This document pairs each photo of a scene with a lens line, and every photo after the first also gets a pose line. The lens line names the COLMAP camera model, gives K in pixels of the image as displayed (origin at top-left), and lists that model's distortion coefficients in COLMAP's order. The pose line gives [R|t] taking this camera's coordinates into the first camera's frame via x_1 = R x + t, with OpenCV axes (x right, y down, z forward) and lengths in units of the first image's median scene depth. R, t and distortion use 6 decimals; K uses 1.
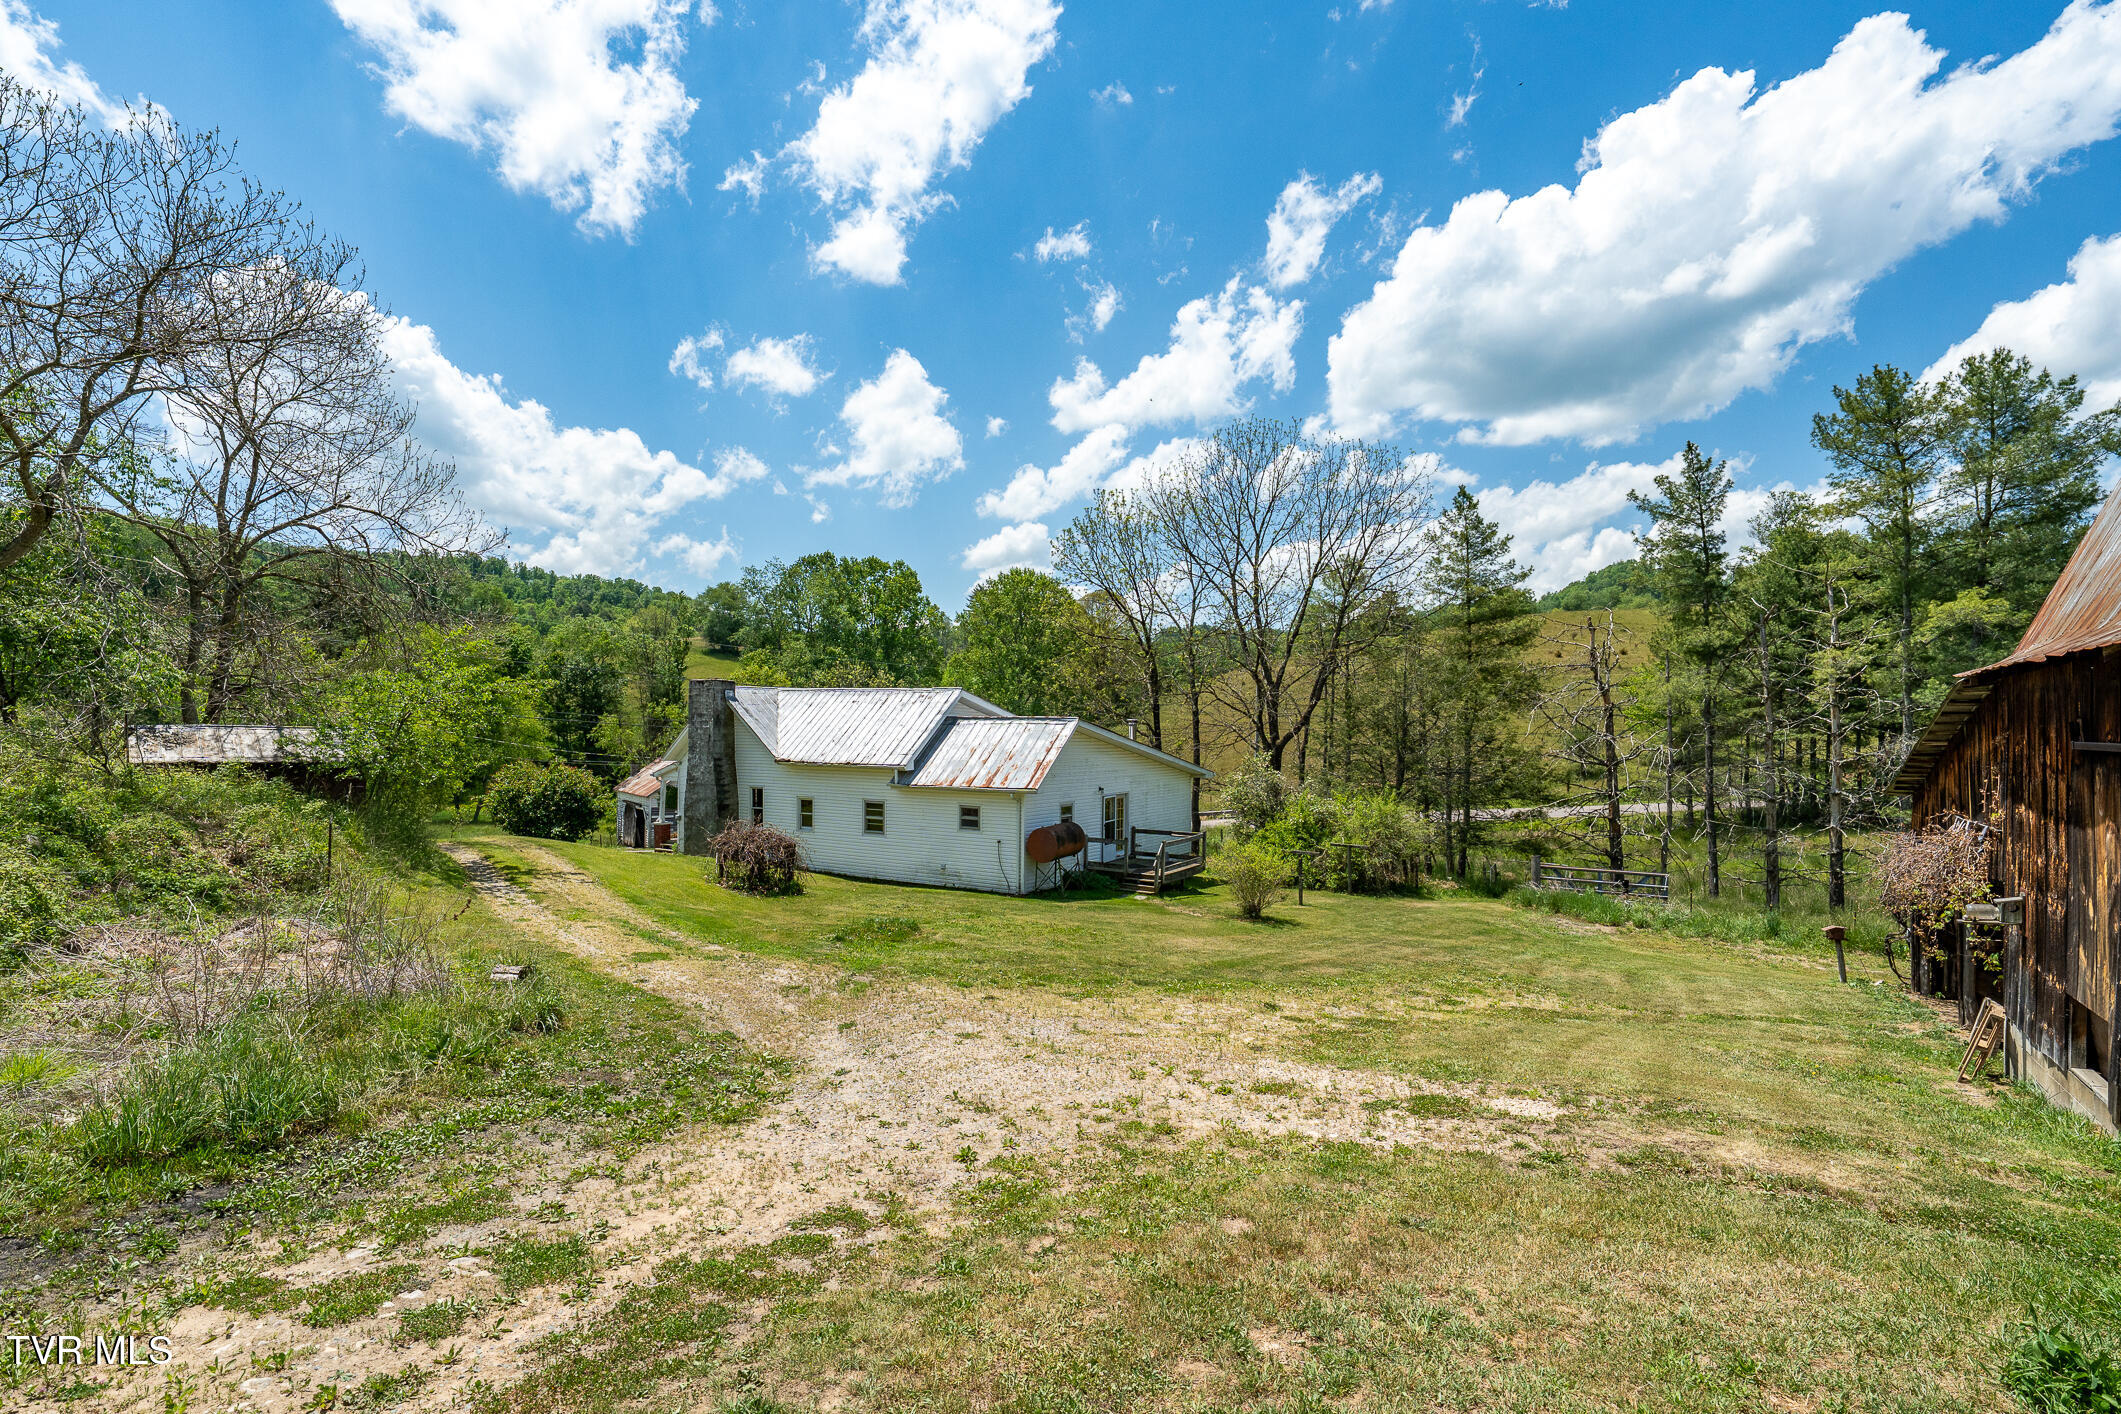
lens RADIAL K [[1015.6, 0, 1029.3], [0, 1015.6, 744.7], [0, 0, 1]] dist [0.005046, 0.001403]
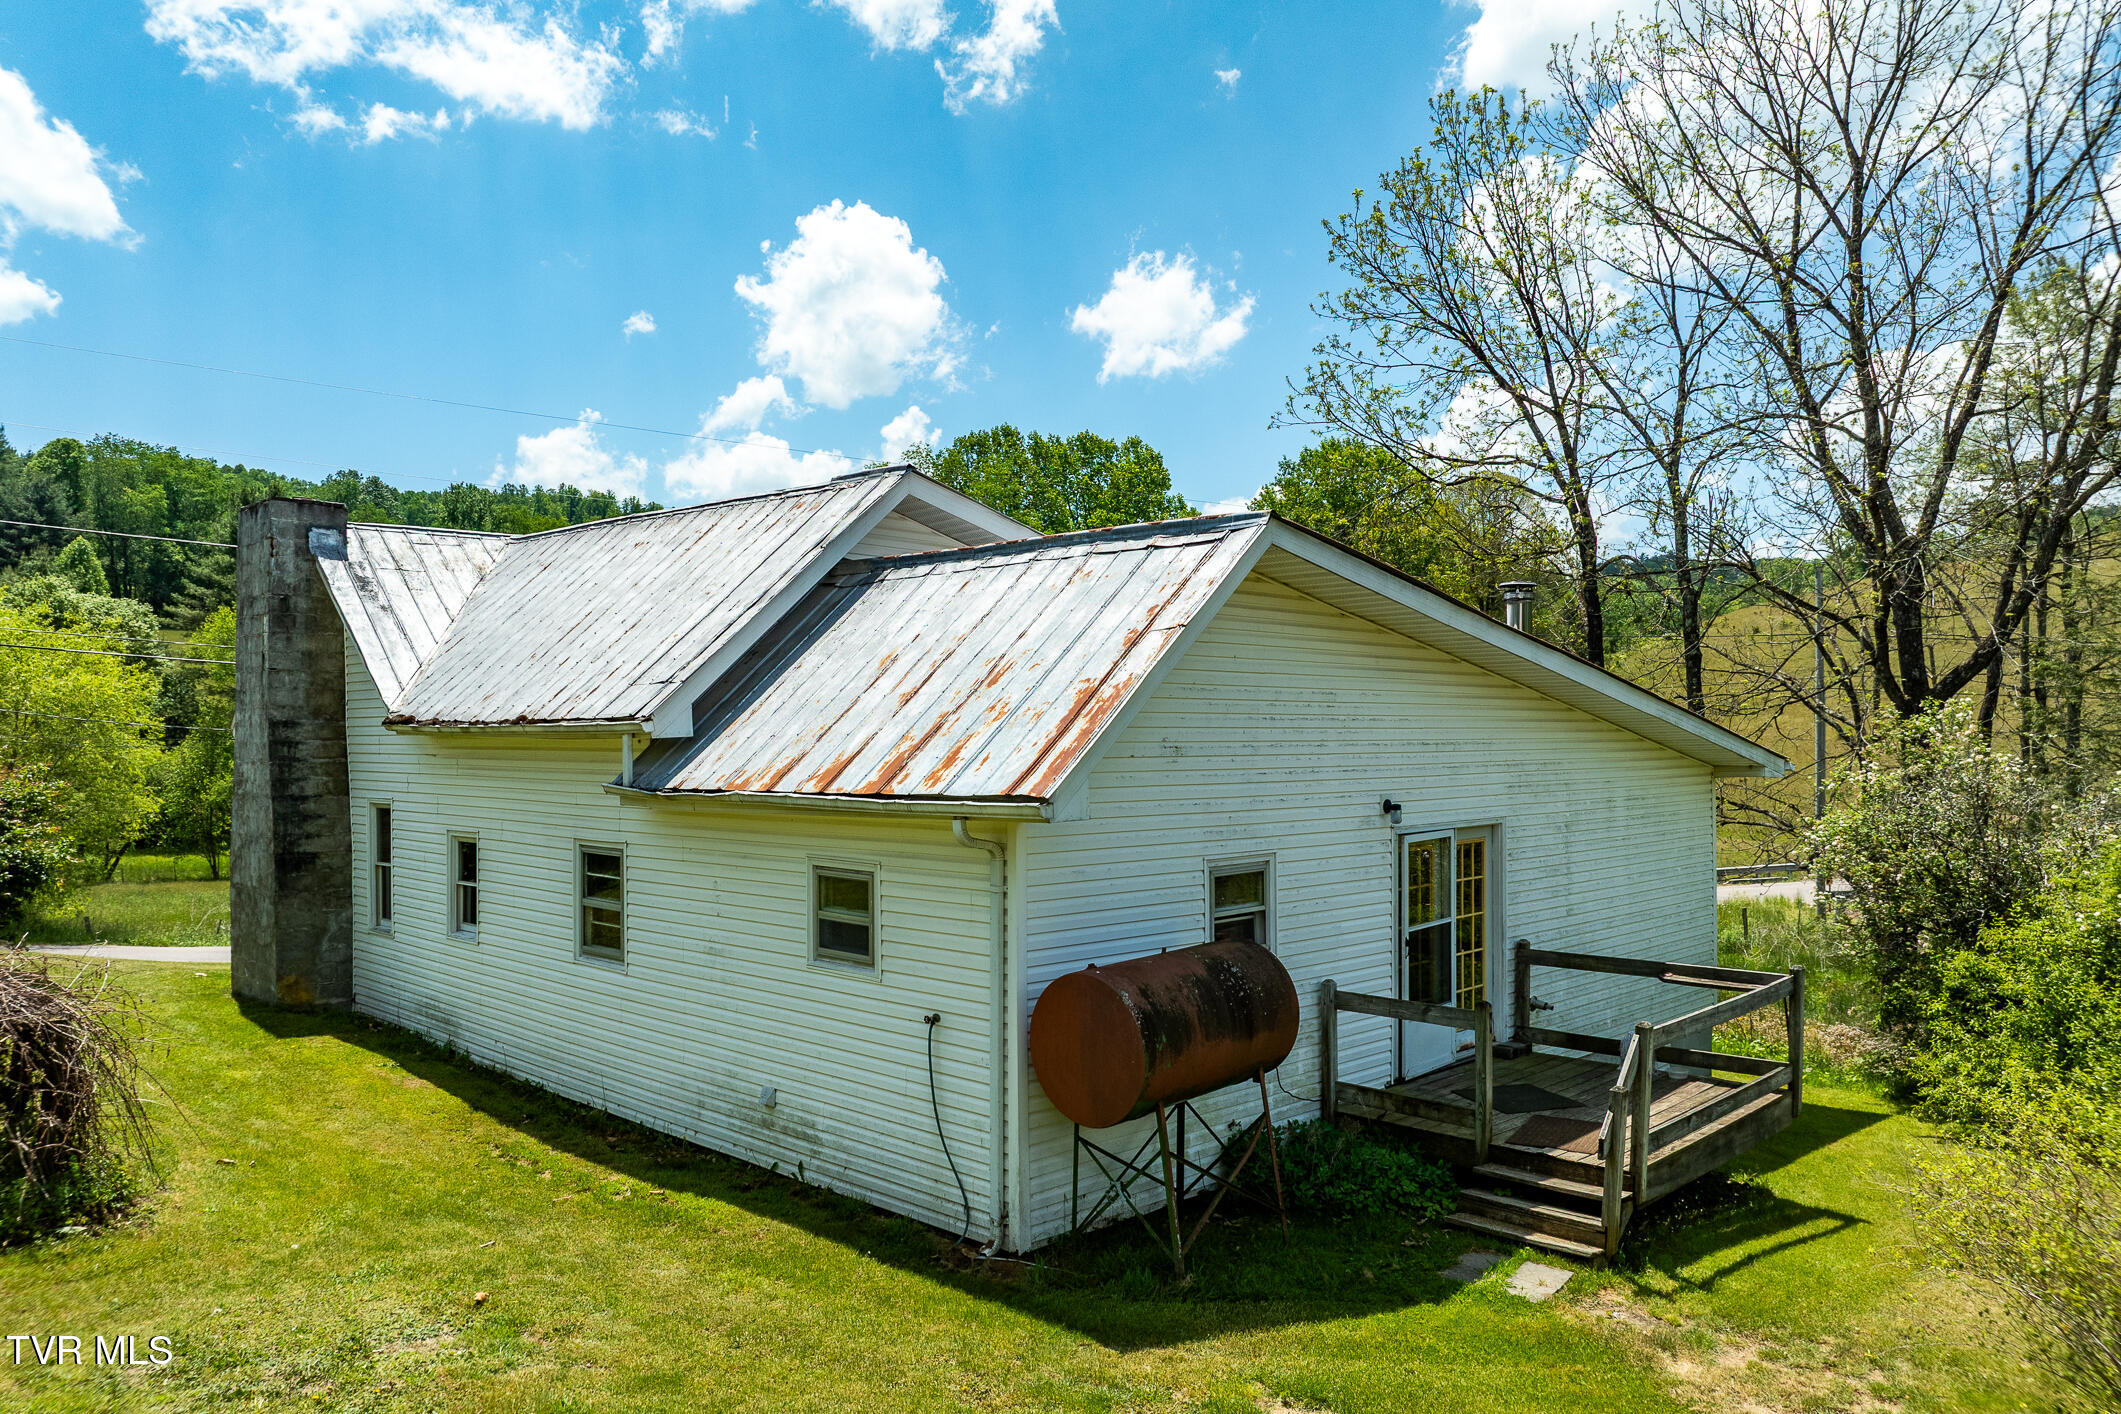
lens RADIAL K [[1514.0, 0, 1066.8], [0, 1514.0, 727.1], [0, 0, 1]] dist [-0.043225, 0.002792]
pose [[0.977738, -0.011207, -0.209529, 0.073154], [0.006520, 0.999713, -0.023046, 0.032070], [0.209727, 0.021167, 0.977531, 0.611654]]
